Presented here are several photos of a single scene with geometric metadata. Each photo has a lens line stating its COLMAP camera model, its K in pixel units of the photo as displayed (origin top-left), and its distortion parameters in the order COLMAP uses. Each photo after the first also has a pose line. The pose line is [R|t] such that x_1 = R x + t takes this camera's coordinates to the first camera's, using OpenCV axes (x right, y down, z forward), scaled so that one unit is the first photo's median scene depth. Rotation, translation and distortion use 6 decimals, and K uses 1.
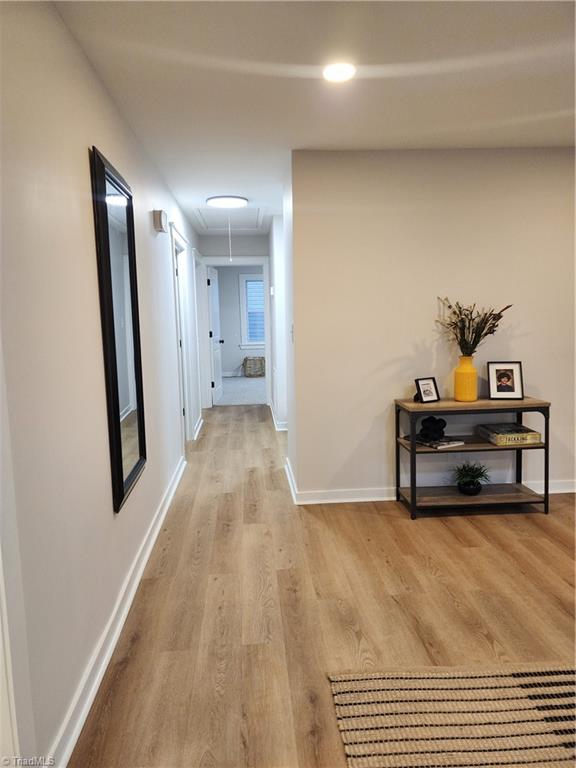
lens RADIAL K [[518.0, 0, 284.3], [0, 518.0, 381.6], [0, 0, 1]] dist [0.035907, 0.000898]
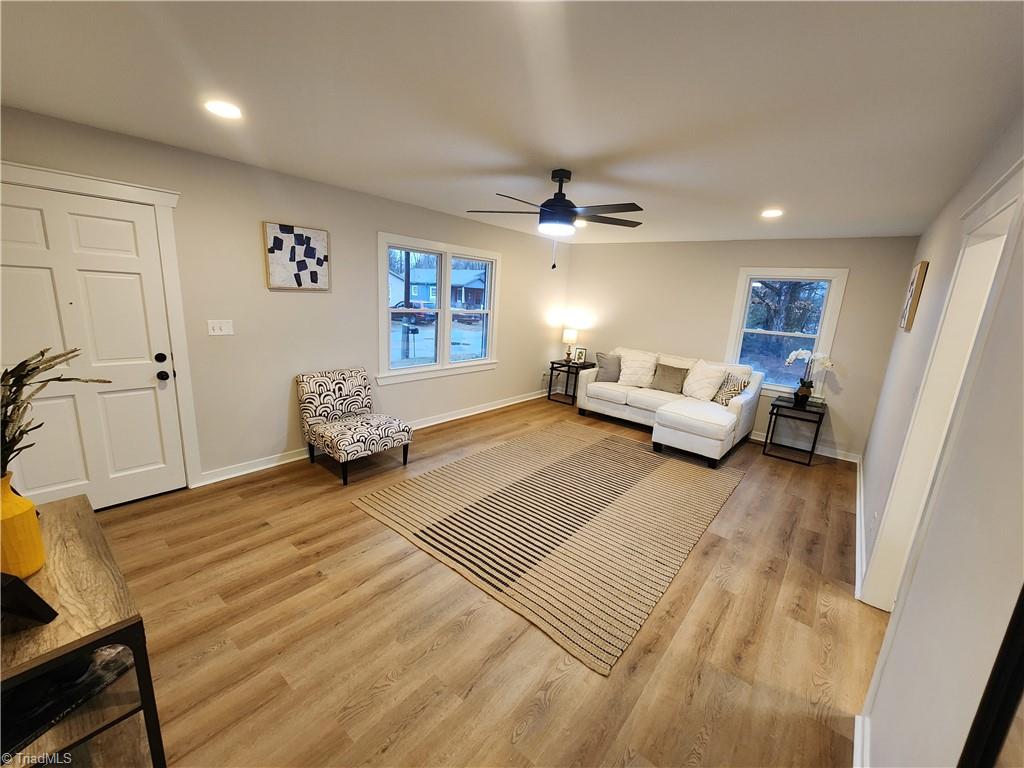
lens RADIAL K [[420.2, 0, 510.1], [0, 420.2, 382.9], [0, 0, 1]] dist [0.001358, 0.000750]
pose [[-0.721752, -0.175791, 0.669457, -0.154901], [0.044991, 0.953249, 0.298817, -0.201362], [-0.690688, 0.245791, -0.680100, 0.913776]]
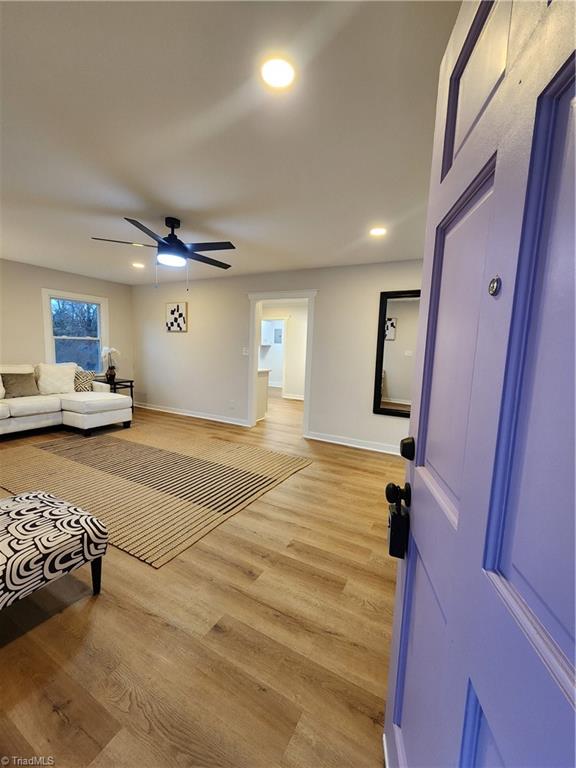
lens RADIAL K [[315.2, 0, 290.7], [0, 315.2, 386.7], [0, 0, 1]] dist [0.001358, 0.000750]
pose [[-0.539041, 0.098742, -0.836471, 0.930987], [-0.143055, 0.967943, 0.206449, -0.130545], [0.830042, 0.230946, -0.507636, 0.972675]]
